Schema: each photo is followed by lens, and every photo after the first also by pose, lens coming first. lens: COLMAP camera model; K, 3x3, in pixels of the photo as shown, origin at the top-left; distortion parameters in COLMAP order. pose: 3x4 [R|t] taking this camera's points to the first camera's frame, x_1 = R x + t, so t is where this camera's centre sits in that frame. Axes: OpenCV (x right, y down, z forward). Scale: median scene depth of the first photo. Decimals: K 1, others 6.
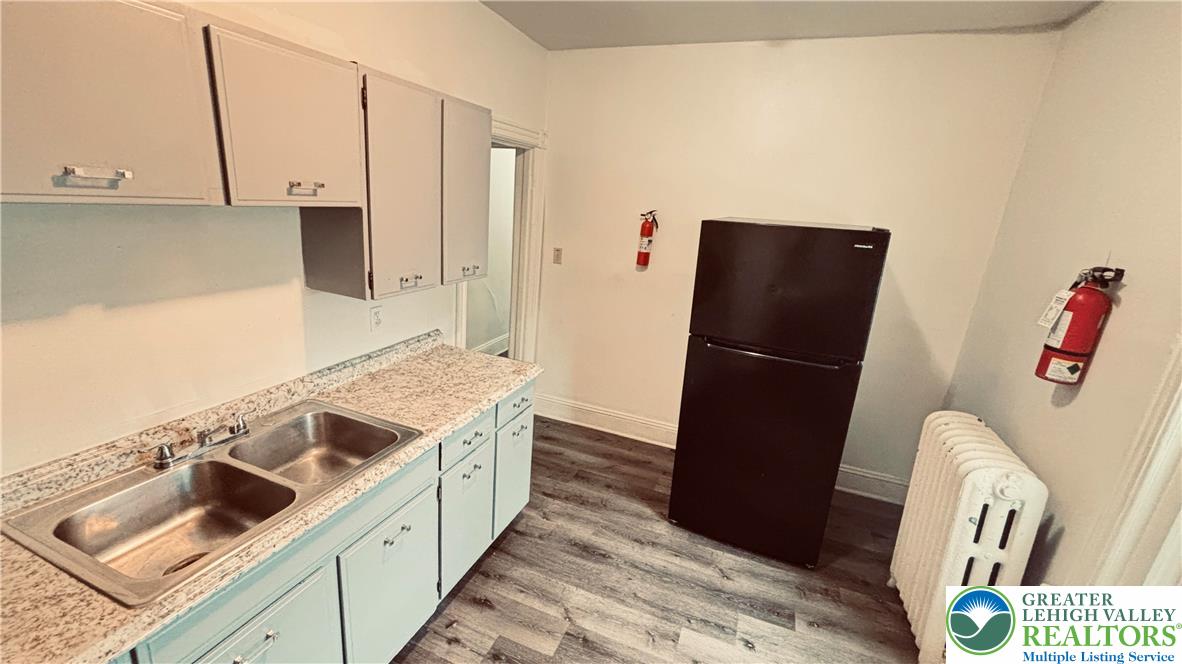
lens RADIAL K [[476.6, 0, 588.1], [0, 476.6, 331.6], [0, 0, 1]] dist [0.037850, -0.030424]
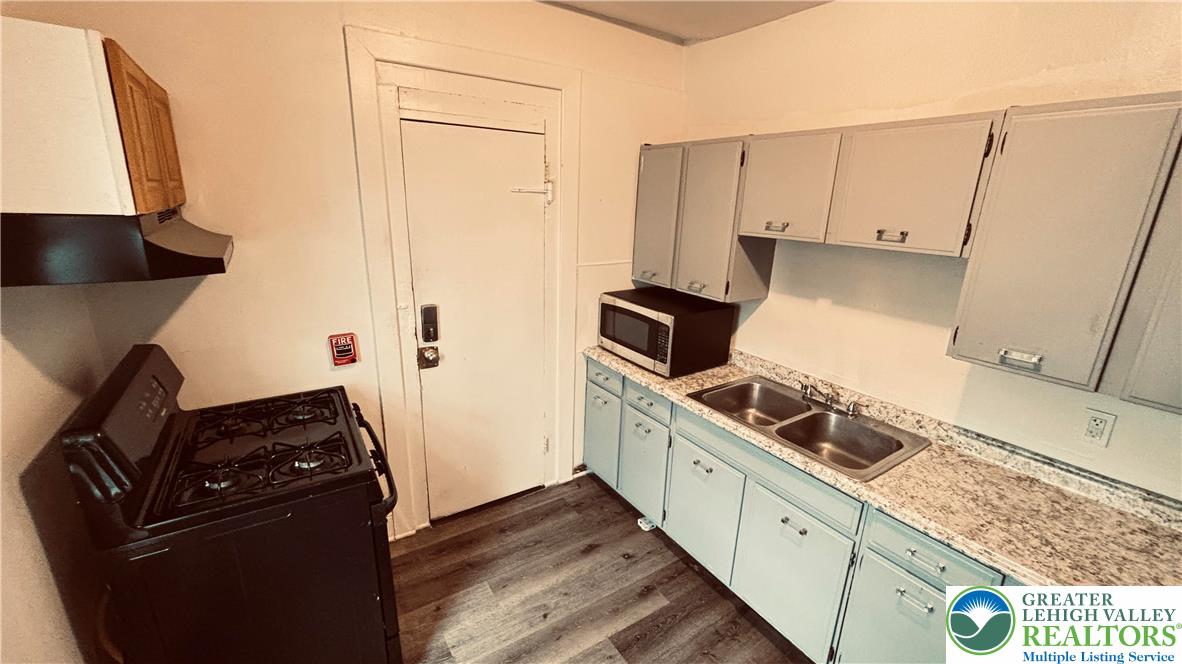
lens RADIAL K [[476.6, 0, 588.1], [0, 476.6, 331.6], [0, 0, 1]] dist [0.037850, -0.030424]
pose [[-0.559159, 0.128102, -0.819104, 0.631350], [-0.304132, 0.887418, 0.346400, -0.197024], [0.771262, 0.442808, -0.457248, 0.782247]]
